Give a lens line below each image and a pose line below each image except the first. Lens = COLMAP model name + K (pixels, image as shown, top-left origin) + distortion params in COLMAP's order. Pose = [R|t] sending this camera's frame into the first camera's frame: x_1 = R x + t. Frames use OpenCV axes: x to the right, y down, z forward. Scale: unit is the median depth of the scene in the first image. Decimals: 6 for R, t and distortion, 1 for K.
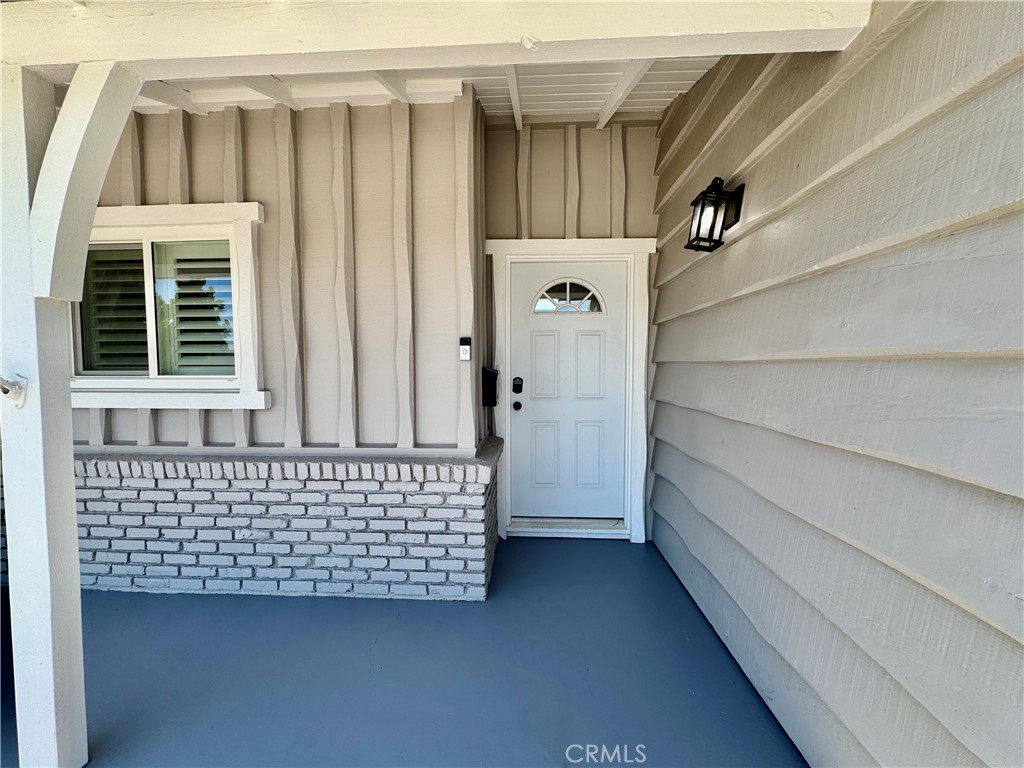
lens RADIAL K [[410.7, 0, 511.1], [0, 410.7, 385.1], [0, 0, 1]] dist [0.000490, -0.000003]
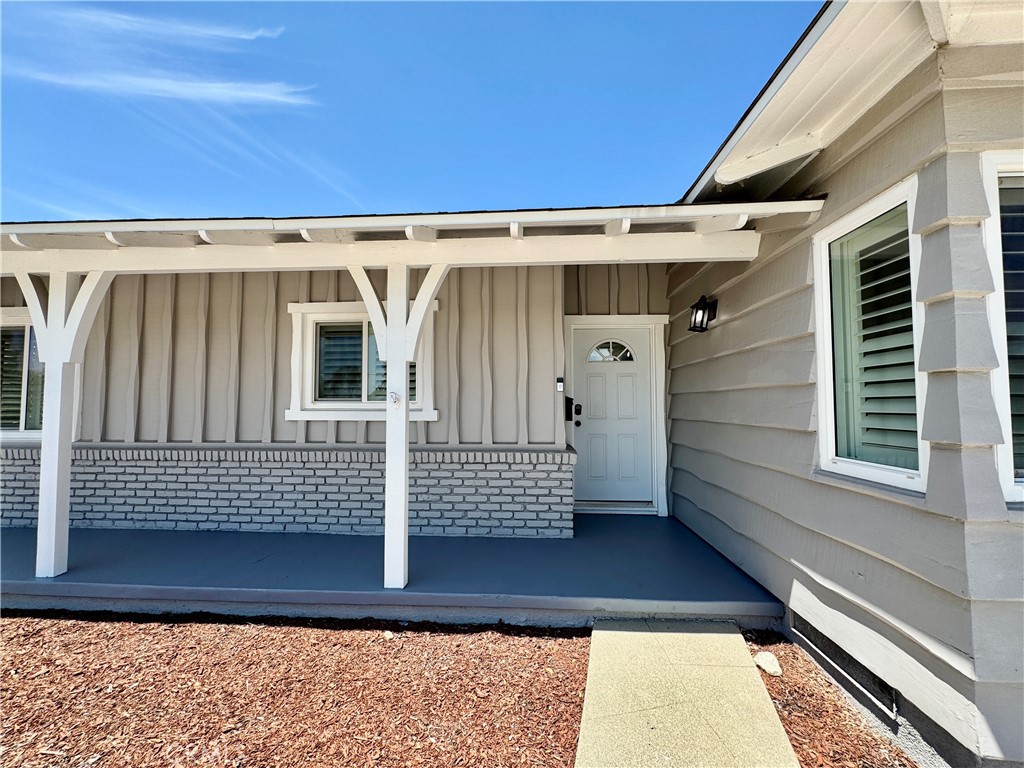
lens RADIAL K [[410.7, 0, 509.1], [0, 410.7, 384.3], [0, 0, 1]] dist [0.000490, -0.000003]
pose [[0.999898, 0.000392, -0.014282, -0.290730], [-0.001773, 0.995301, -0.096812, 0.073141], [0.014177, 0.096827, 0.995200, -0.675449]]
